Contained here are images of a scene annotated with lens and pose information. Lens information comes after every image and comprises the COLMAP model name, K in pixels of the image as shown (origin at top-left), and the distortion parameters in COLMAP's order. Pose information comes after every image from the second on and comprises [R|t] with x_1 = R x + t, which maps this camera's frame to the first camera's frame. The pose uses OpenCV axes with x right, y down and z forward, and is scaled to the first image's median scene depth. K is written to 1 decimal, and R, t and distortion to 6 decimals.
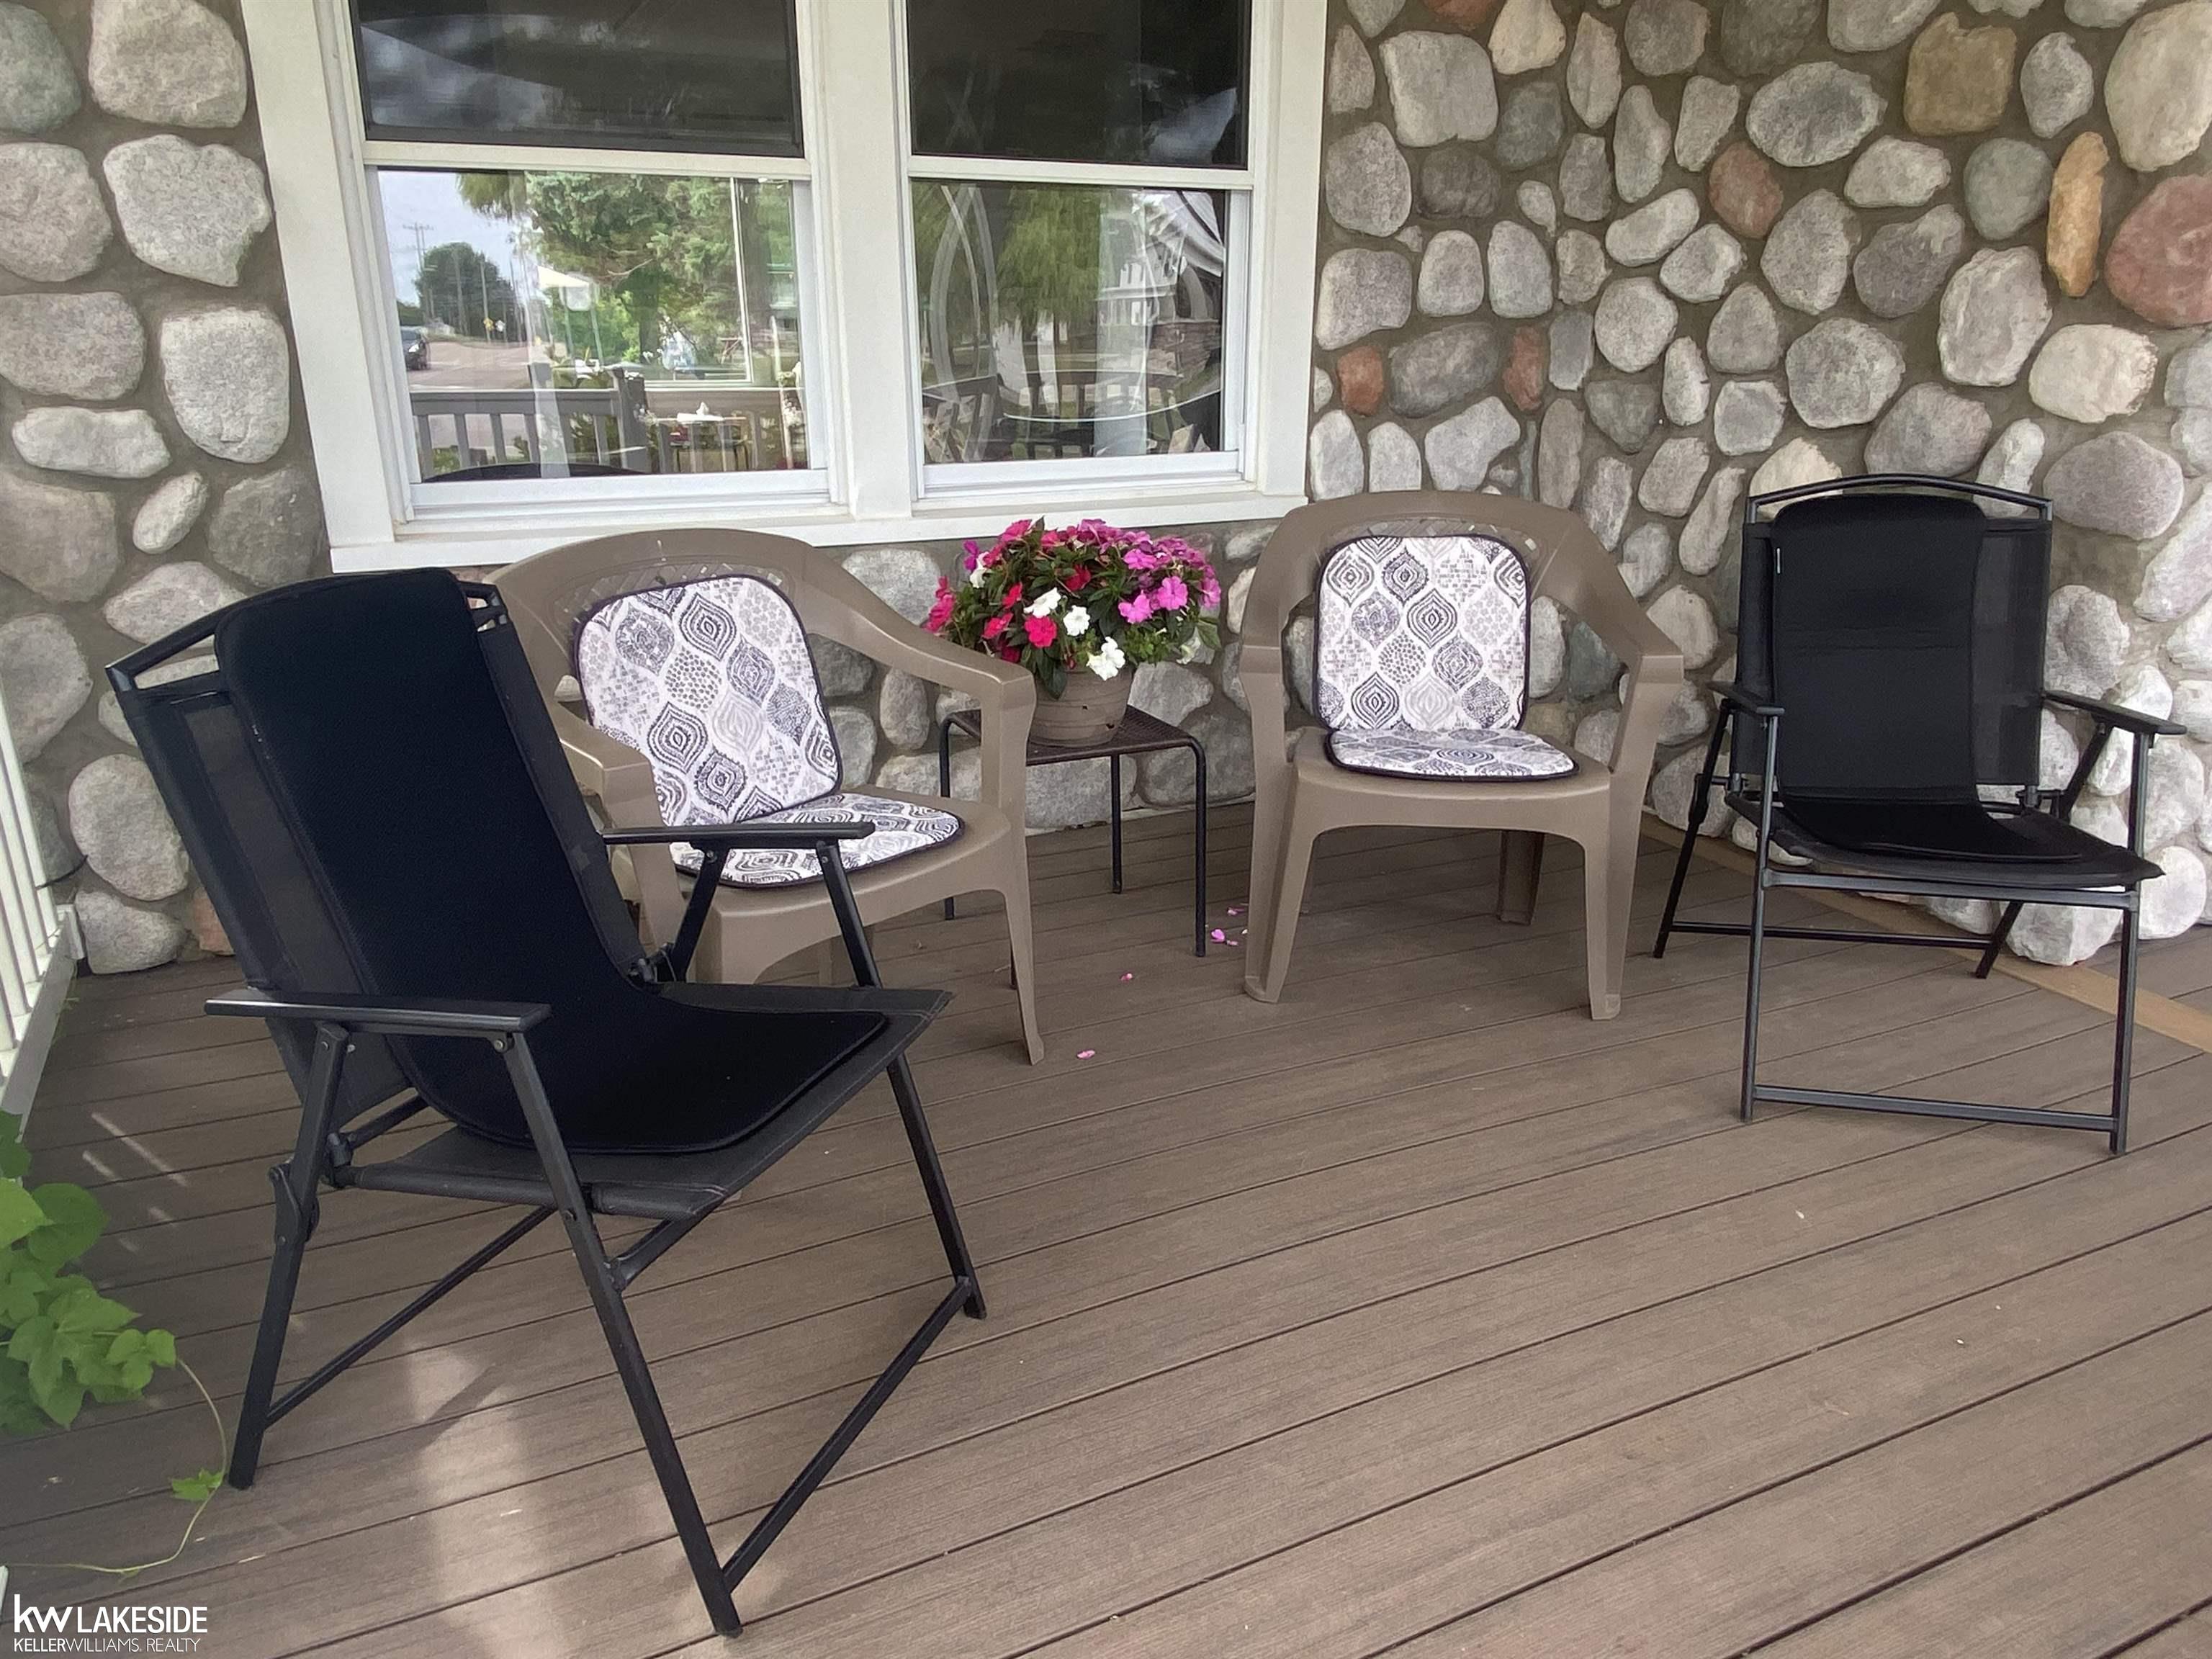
lens RADIAL K [[1583.3, 0, 1106.0], [0, 1583.3, 829.5], [0, 0, 1]] dist [0.056955, -0.000732]
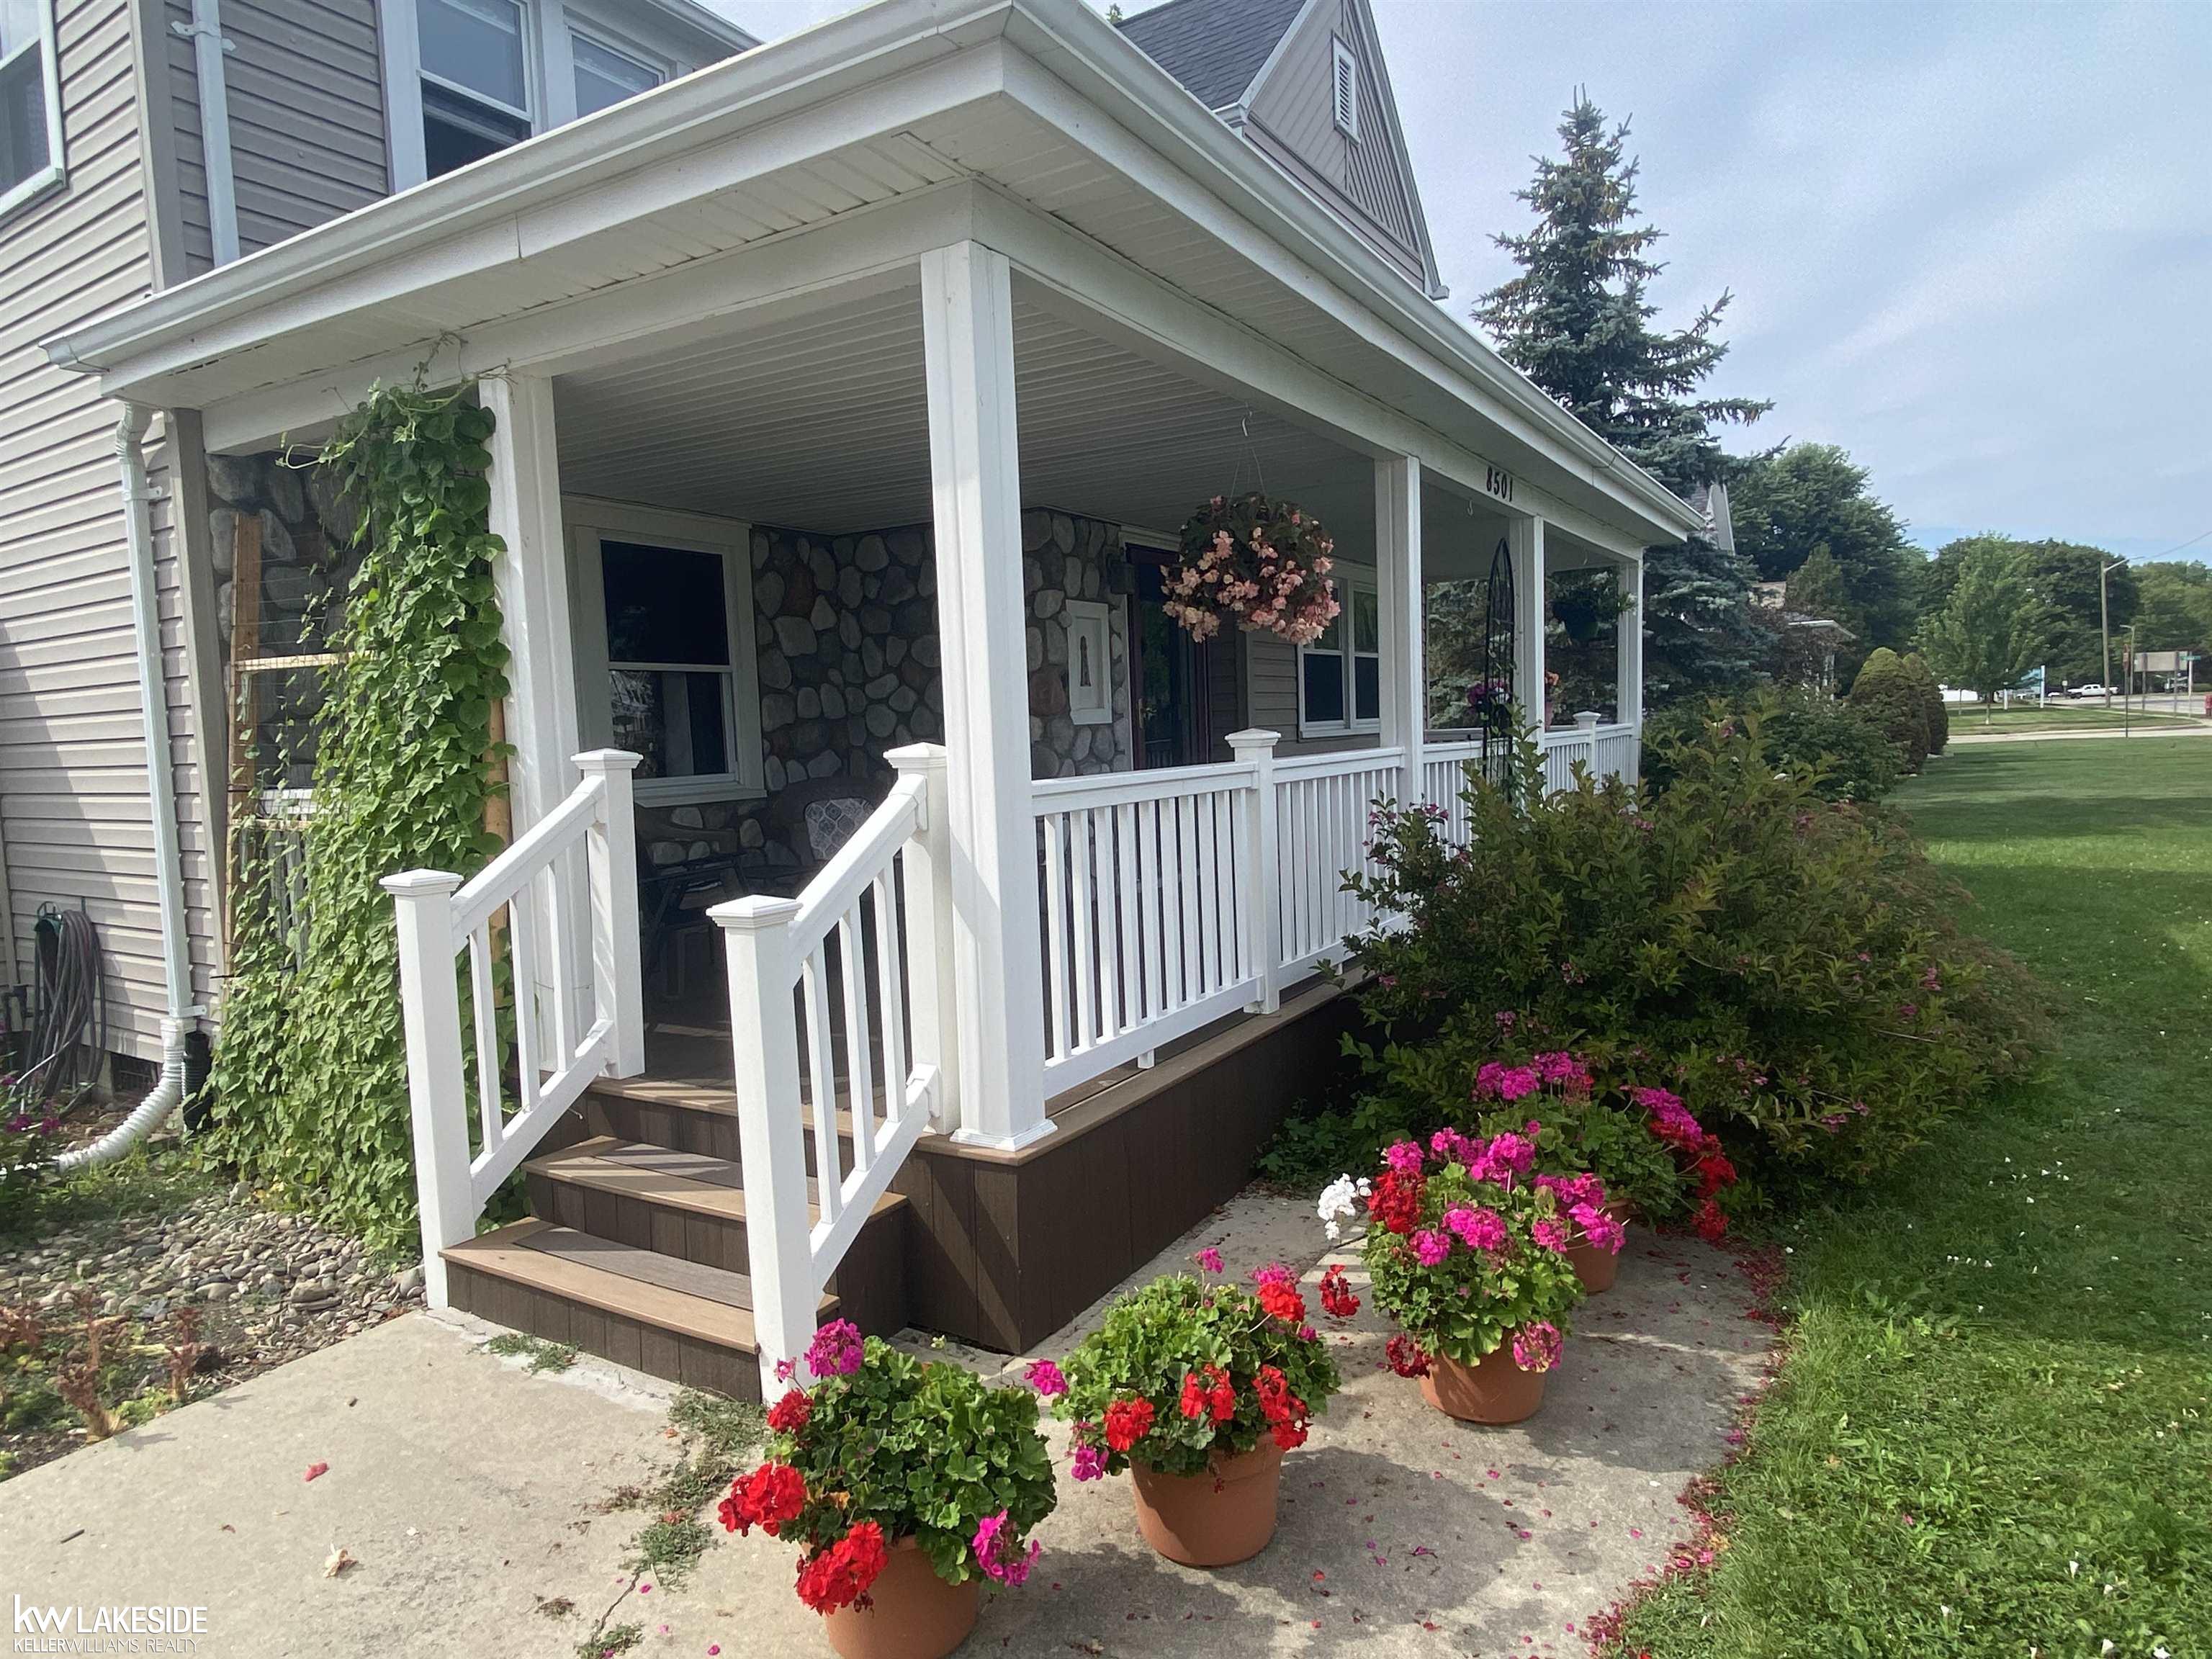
lens RADIAL K [[1319.1, 0, 1106.0], [0, 1319.1, 829.5], [0, 0, 1]] dist [0.062782, -0.065947]
pose [[0.850607, -0.068976, 0.521258, -0.501762], [0.192160, 0.963562, -0.186070, 0.332474], [-0.489430, 0.258438, 0.832867, -0.942660]]
